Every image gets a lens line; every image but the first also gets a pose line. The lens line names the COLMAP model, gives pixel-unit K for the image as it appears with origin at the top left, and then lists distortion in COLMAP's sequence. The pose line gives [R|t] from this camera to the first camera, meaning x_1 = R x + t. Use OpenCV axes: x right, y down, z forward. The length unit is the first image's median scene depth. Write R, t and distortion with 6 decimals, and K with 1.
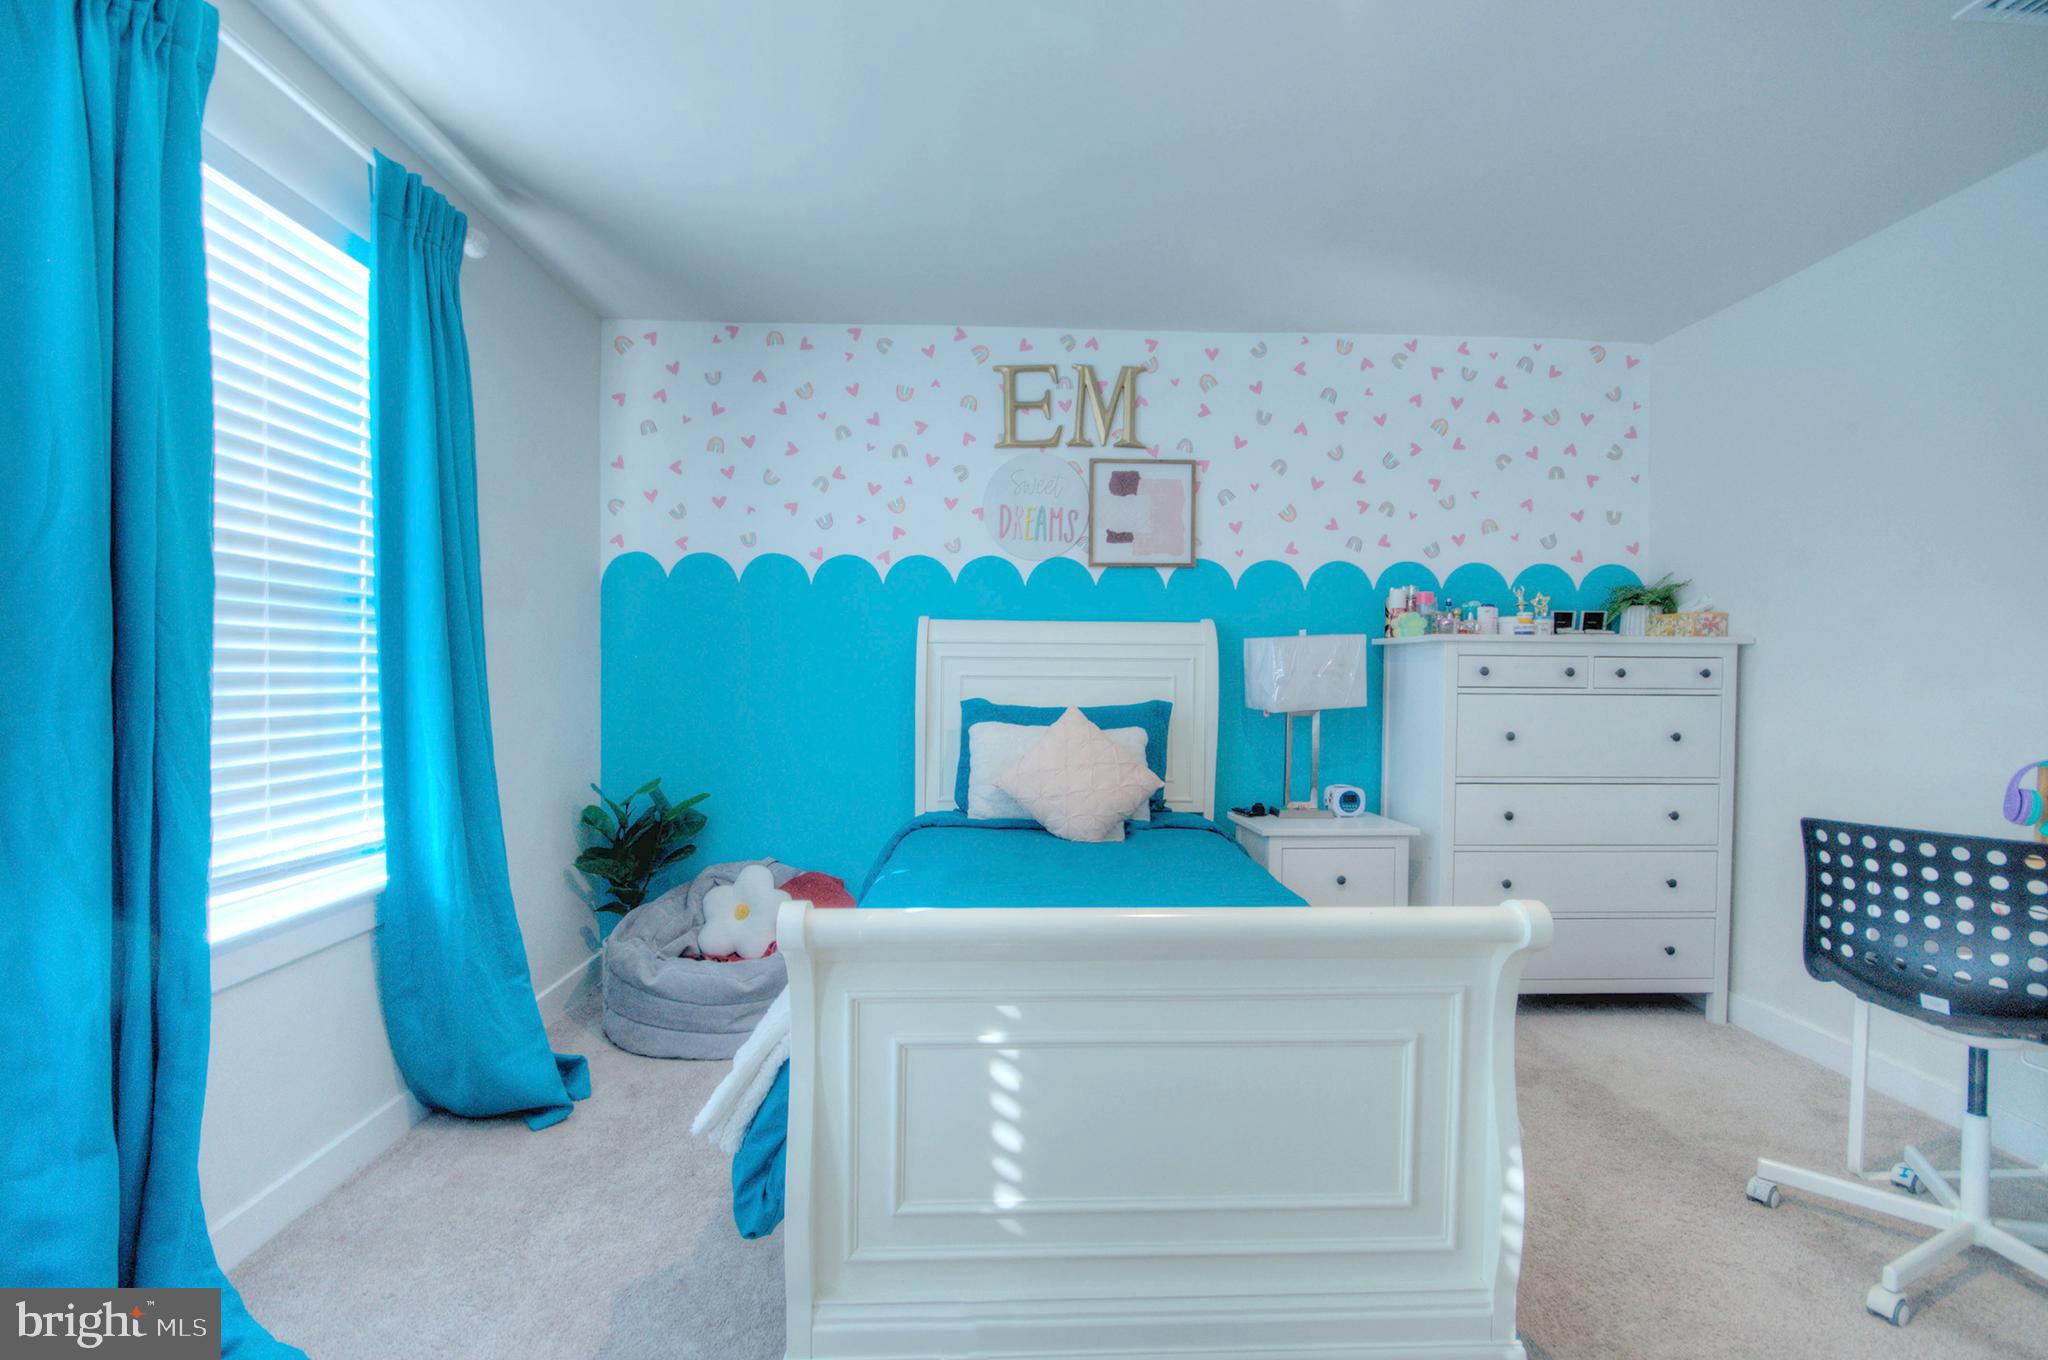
lens RADIAL K [[902.7, 0, 1028.7], [0, 902.7, 672.7], [0, 0, 1]] dist [-0.001367, -0.000317]
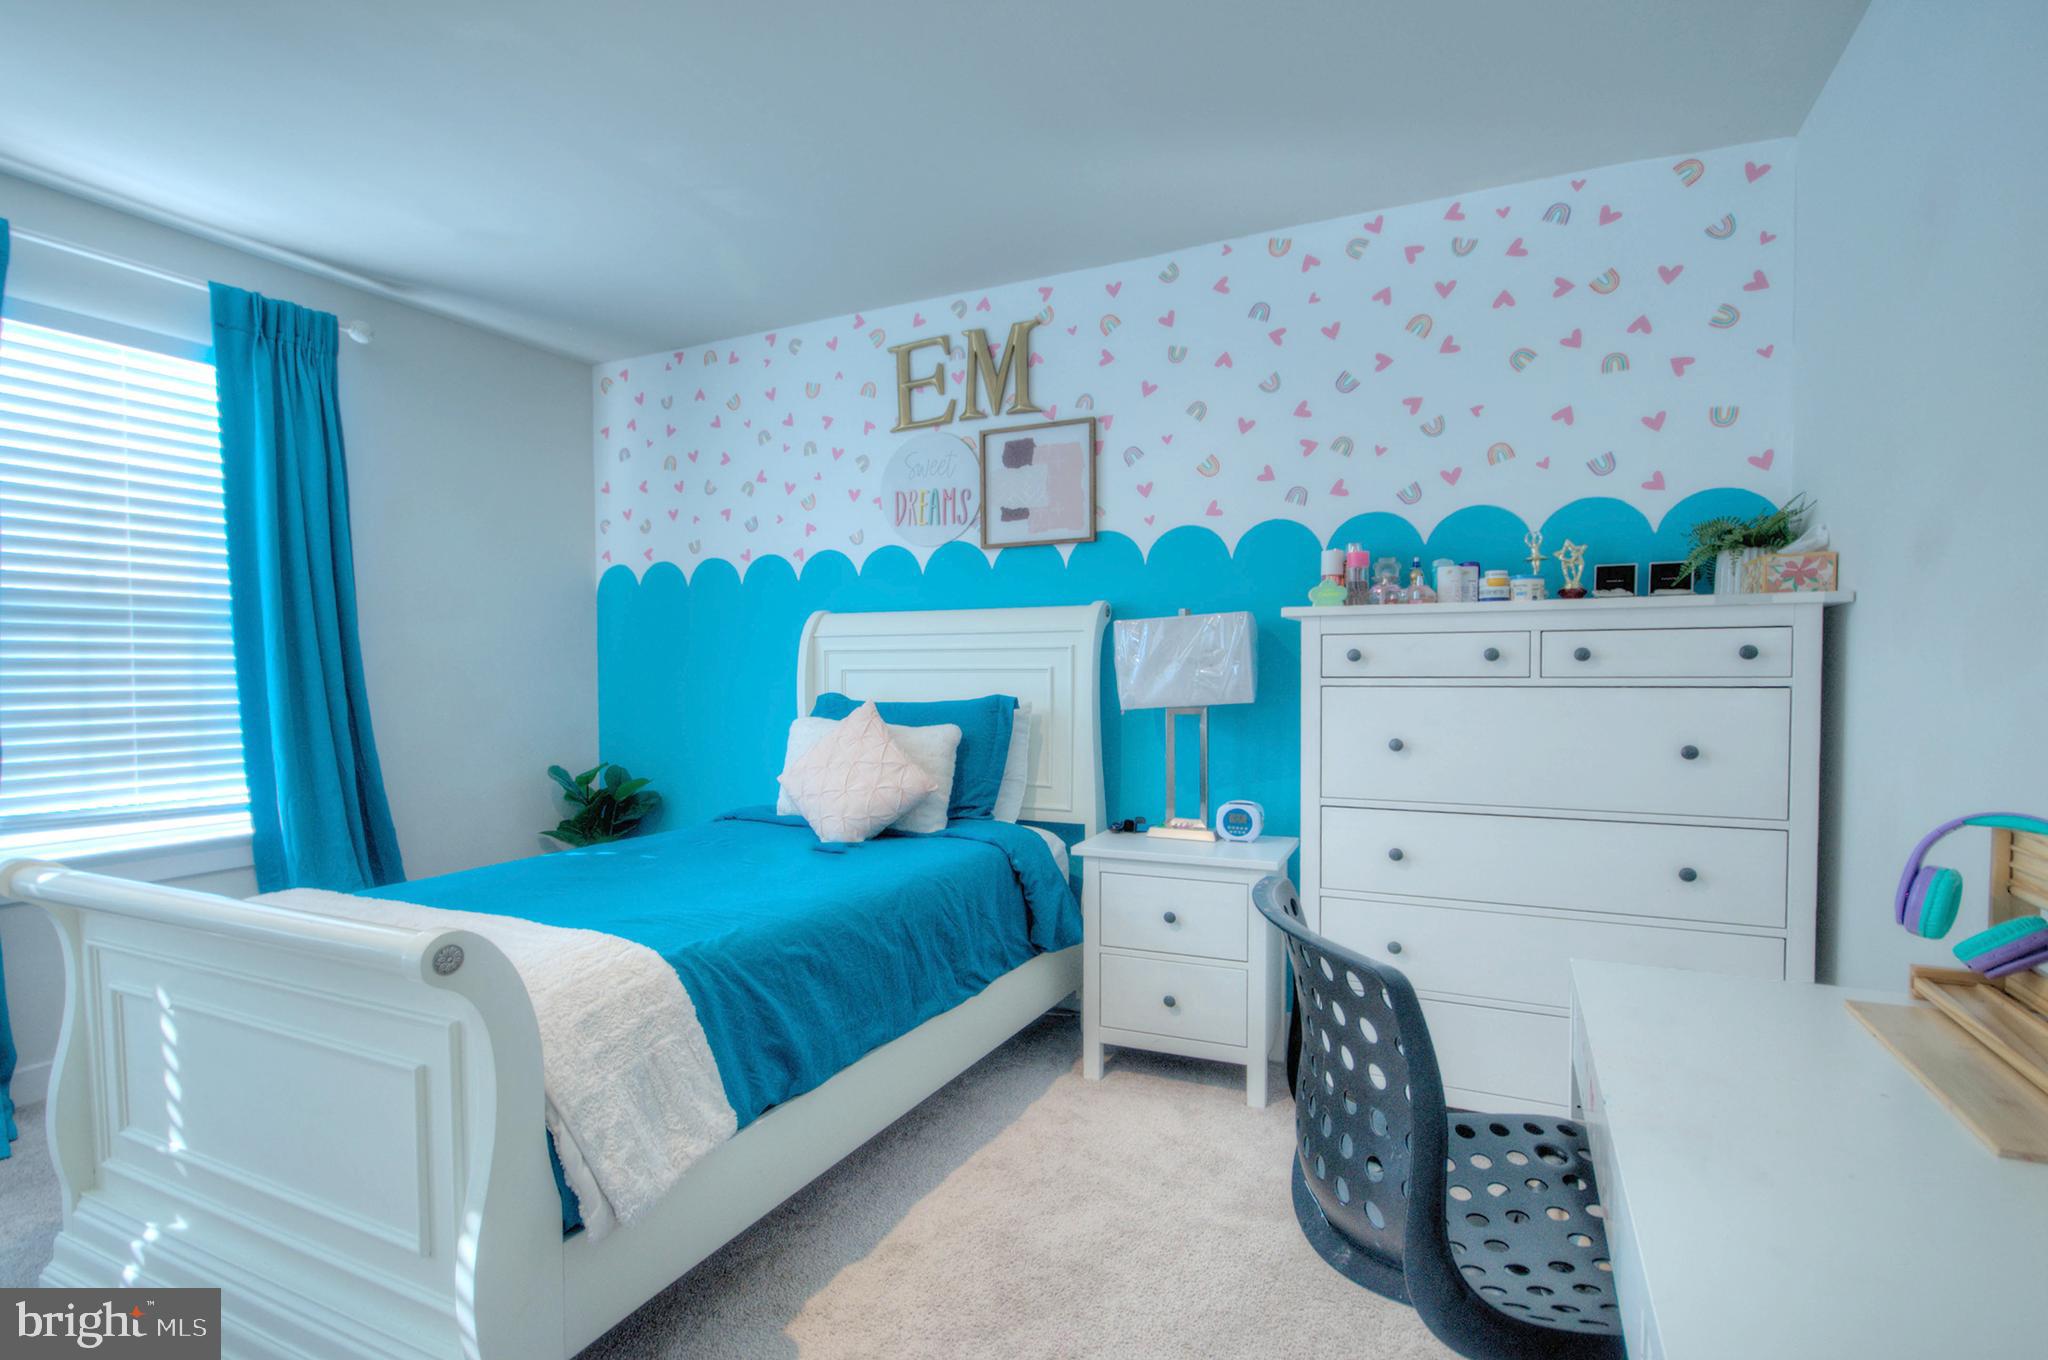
lens RADIAL K [[941.4, 0, 1063.7], [0, 941.4, 674.9], [0, 0, 1]] dist [-0.001322, 0.000711]
pose [[0.889603, -0.009557, -0.456634, 0.576491], [0.013368, 0.999898, 0.005116, 0.006394], [0.456539, -0.010655, 0.889640, 0.185923]]
